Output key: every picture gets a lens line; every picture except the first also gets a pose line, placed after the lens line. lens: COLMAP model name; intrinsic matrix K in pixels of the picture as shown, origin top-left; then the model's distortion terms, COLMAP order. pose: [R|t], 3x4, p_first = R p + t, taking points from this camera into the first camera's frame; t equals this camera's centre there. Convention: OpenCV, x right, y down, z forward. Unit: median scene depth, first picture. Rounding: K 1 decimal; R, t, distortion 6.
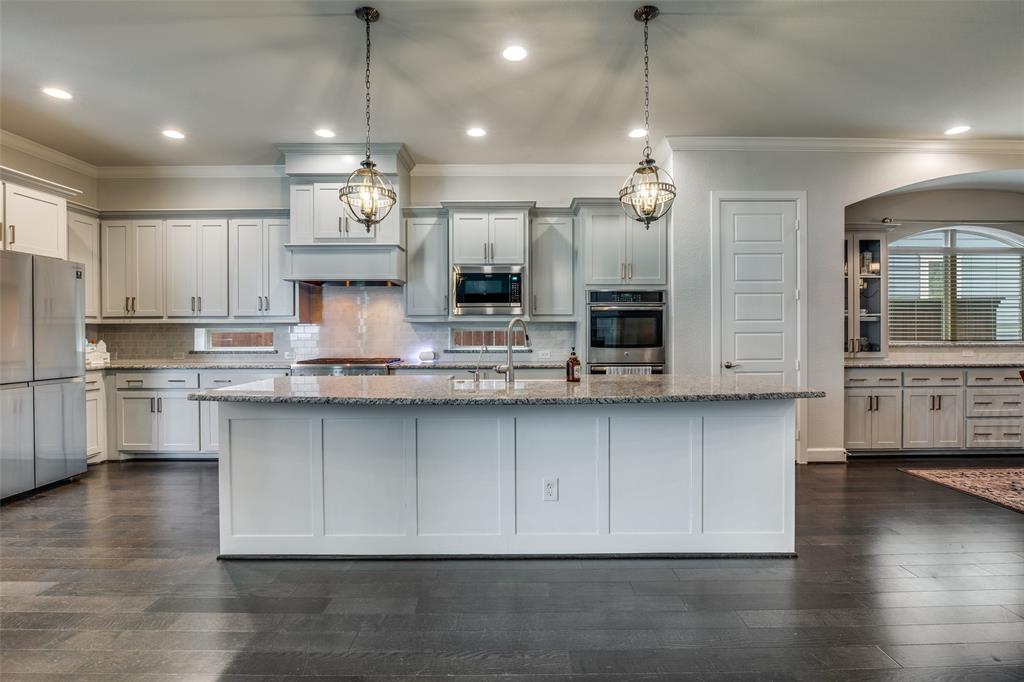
lens RADIAL K [[481.6, 0, 513.5], [0, 481.6, 335.5], [0, 0, 1]] dist [-0.015248, -0.000625]
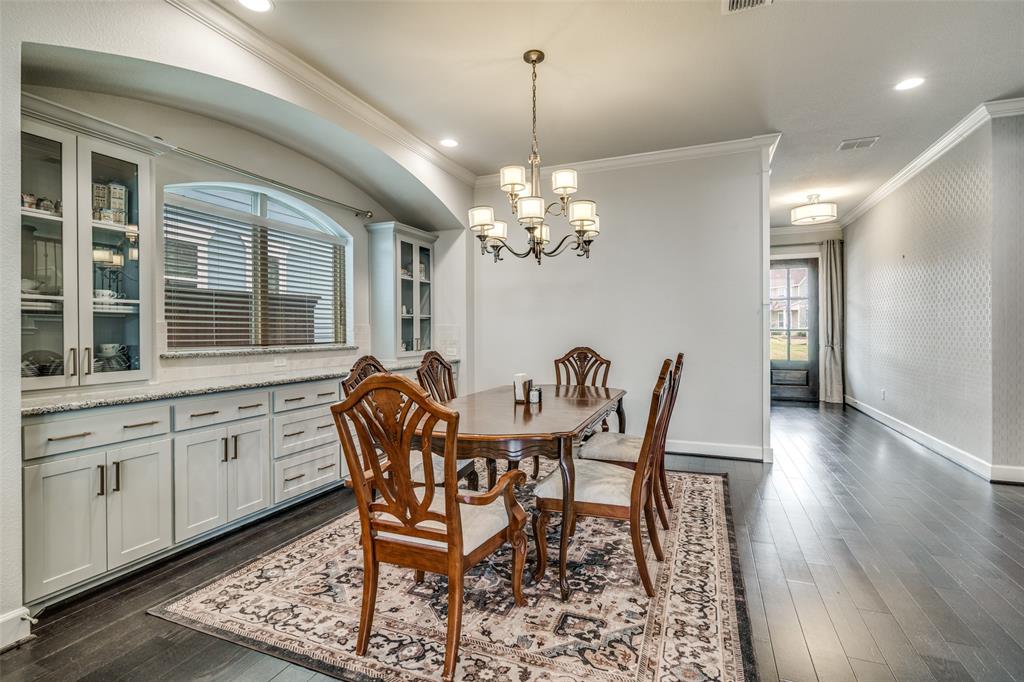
lens RADIAL K [[481.6, 0, 513.5], [0, 481.6, 335.5], [0, 0, 1]] dist [-0.015248, -0.000625]
pose [[0.384919, -0.004642, 0.922939, 0.454798], [0.011359, 0.999935, 0.000293, -0.000257], [-0.922881, 0.010371, 0.384947, 0.418976]]
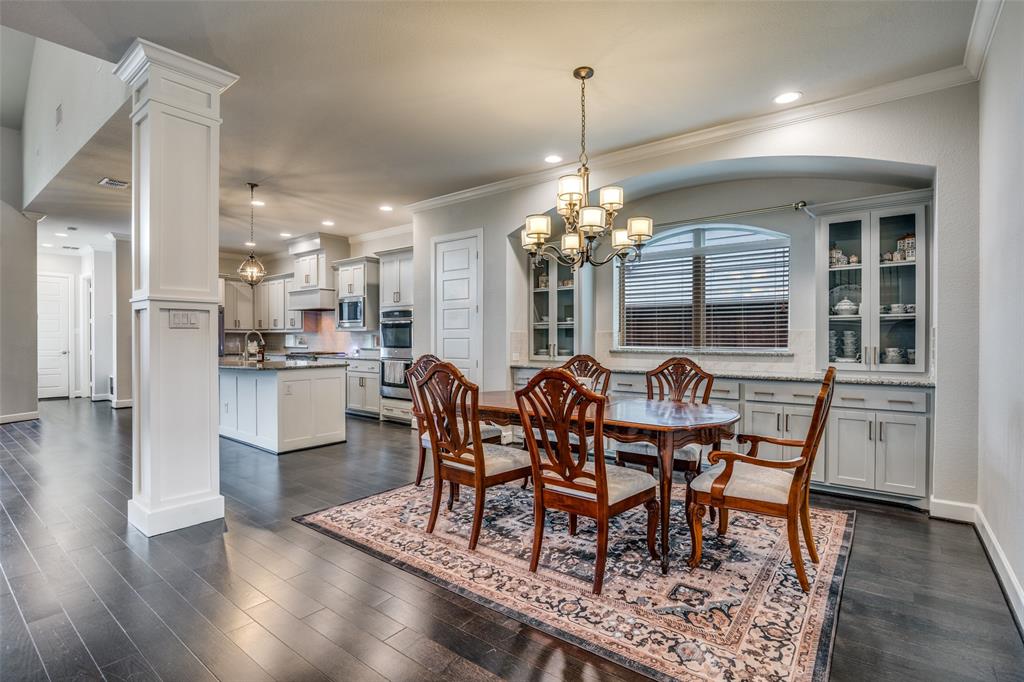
lens RADIAL K [[491.7, 0, 512.2], [0, 491.7, 338.6], [0, 0, 1]] dist [-0.003292, -0.000484]
pose [[0.777749, 0.004852, -0.628556, 1.451591], [-0.006343, 0.999980, -0.000130, -0.006117], [0.628543, 0.004088, 0.777764, 0.026838]]
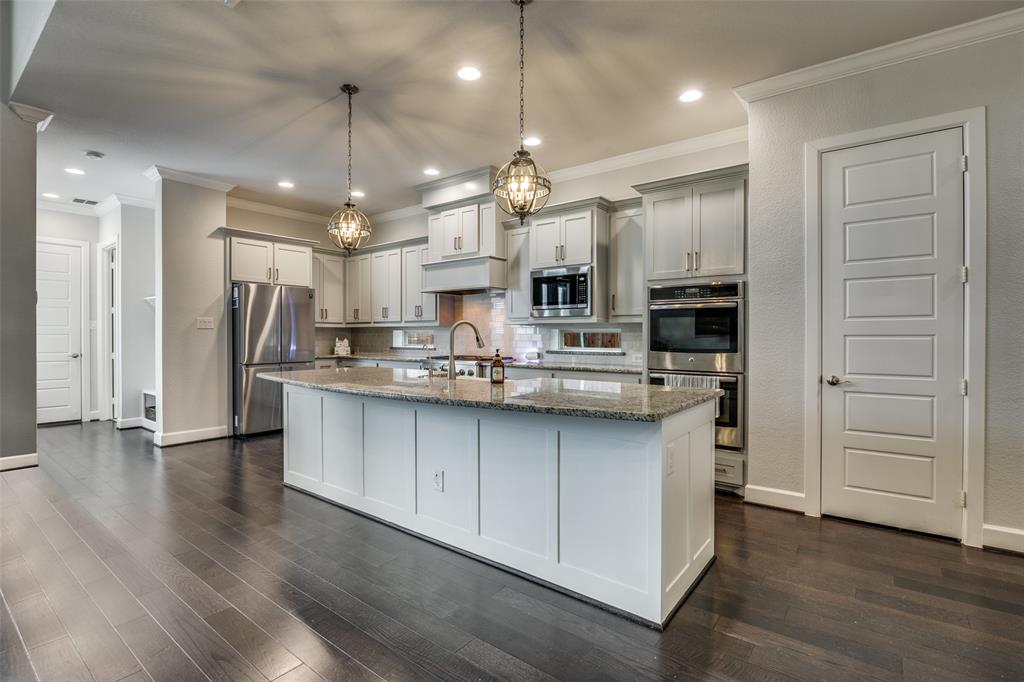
lens RADIAL K [[481.6, 0, 513.5], [0, 481.6, 335.5], [0, 0, 1]] dist [-0.015248, -0.000625]
pose [[0.790506, 0.004674, -0.612437, 0.489357], [-0.006069, 0.999982, -0.000202, -0.002699], [0.612424, 0.003876, 0.790520, 0.142173]]
